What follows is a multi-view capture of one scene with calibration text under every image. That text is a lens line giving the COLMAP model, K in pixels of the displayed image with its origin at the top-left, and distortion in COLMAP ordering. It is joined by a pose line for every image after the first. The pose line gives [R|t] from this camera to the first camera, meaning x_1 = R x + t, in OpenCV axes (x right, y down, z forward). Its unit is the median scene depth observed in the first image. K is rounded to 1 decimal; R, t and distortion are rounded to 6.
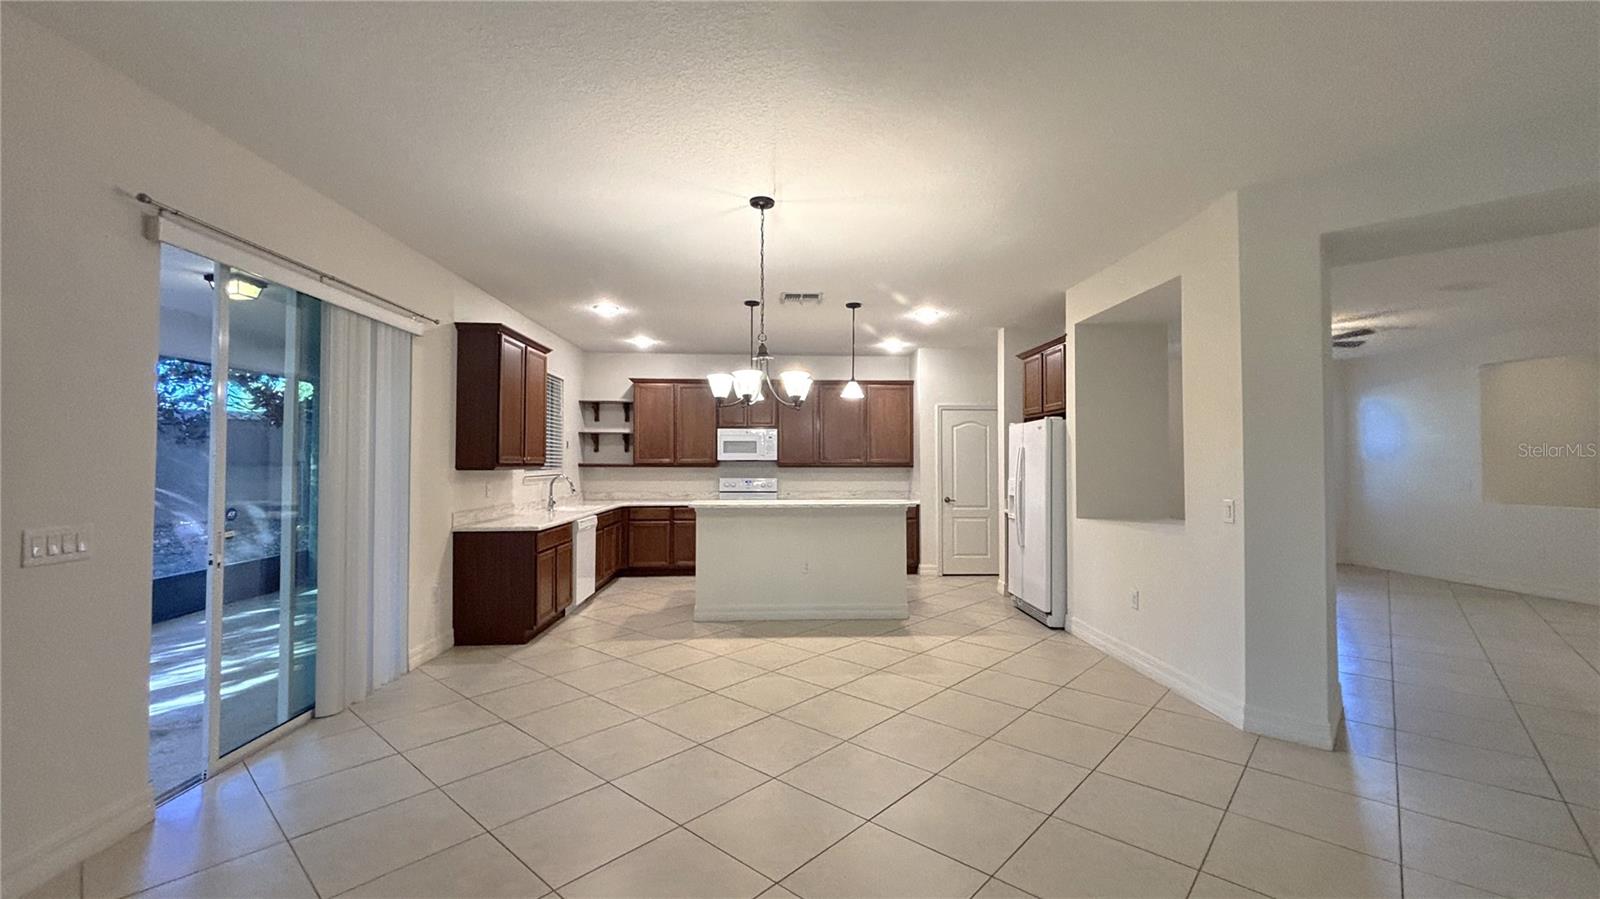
lens RADIAL K [[642.1, 0, 798.5], [0, 642.1, 443.5], [0, 0, 1]] dist [0.004270, 0.000093]
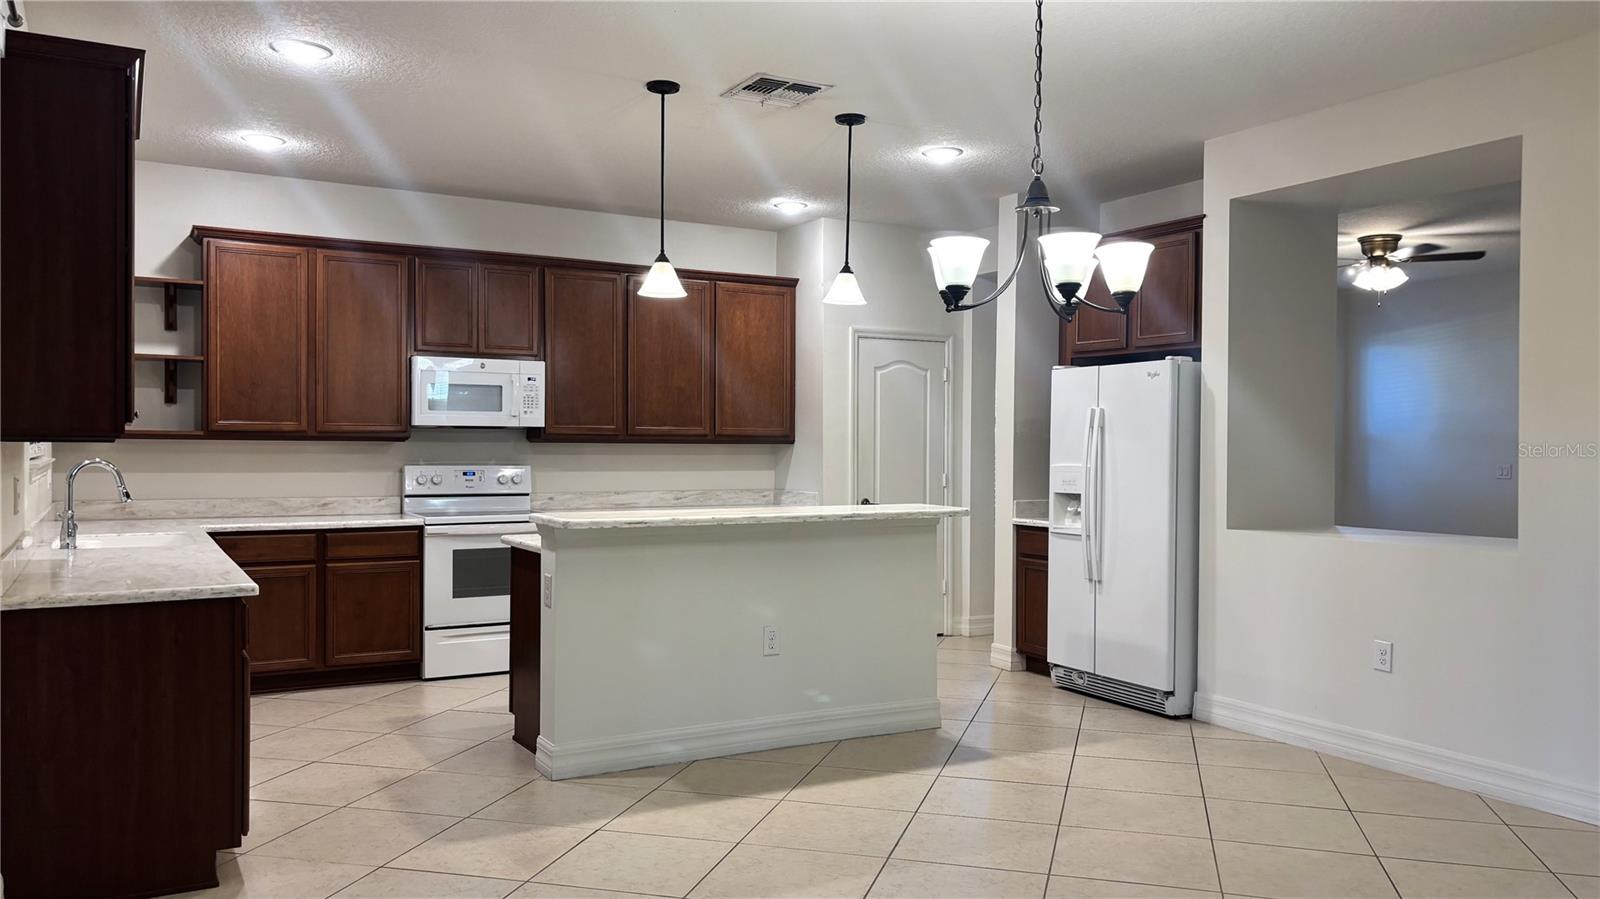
lens RADIAL K [[1221.1, 0, 802.3], [0, 1221.1, 457.1], [0, 0, 1]] dist [0.010287, 0.004163]
pose [[0.890039, 0.000659, 0.455883, -0.279129], [-0.021347, 0.998962, 0.040231, 0.007751], [-0.455383, -0.045539, 0.889130, 0.114397]]
